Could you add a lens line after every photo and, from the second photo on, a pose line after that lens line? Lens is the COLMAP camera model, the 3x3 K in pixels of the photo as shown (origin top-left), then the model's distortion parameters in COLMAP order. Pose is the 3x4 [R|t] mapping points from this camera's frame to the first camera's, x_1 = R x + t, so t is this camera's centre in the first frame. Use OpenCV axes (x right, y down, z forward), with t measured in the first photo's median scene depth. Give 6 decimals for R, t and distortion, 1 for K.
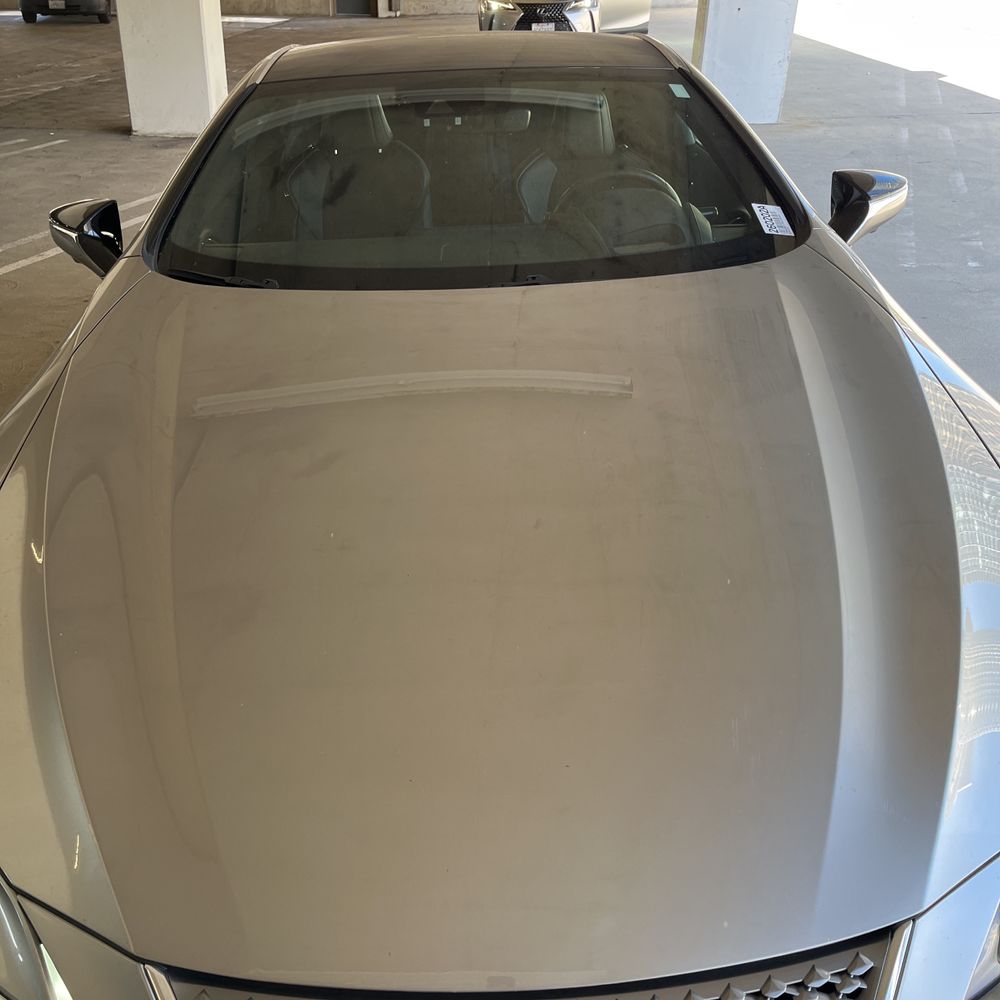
lens RADIAL K [[1026.8, 0, 492.7], [0, 1026.8, 497.0], [0, 0, 1]] dist [0.017637, 0.000000]
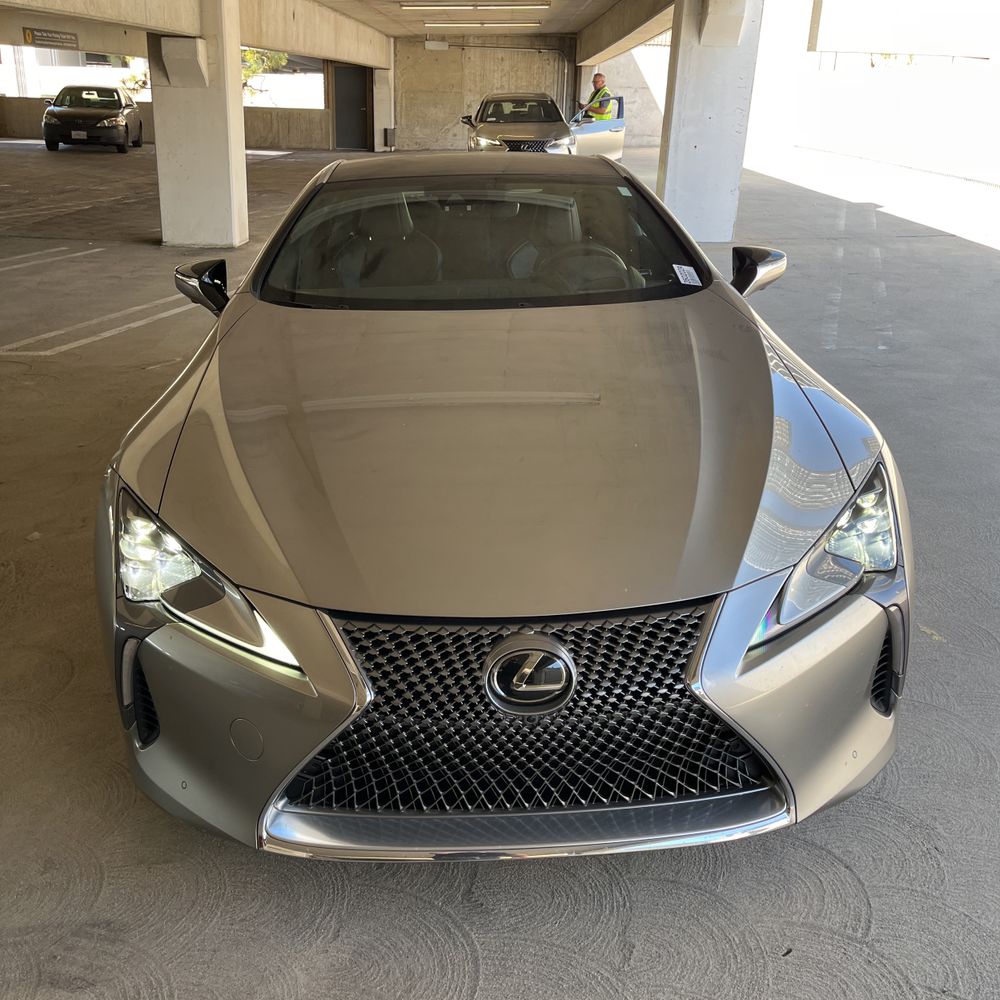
lens RADIAL K [[1026.8, 0, 505.2], [0, 1026.8, 501.7], [0, 0, 1]] dist [0.017637, 0.000000]
pose [[0.999595, 0.005353, 0.027932, -0.008454], [-0.002223, 0.993829, -0.110901, 0.080250], [-0.028353, 0.110794, 0.993439, -0.151170]]
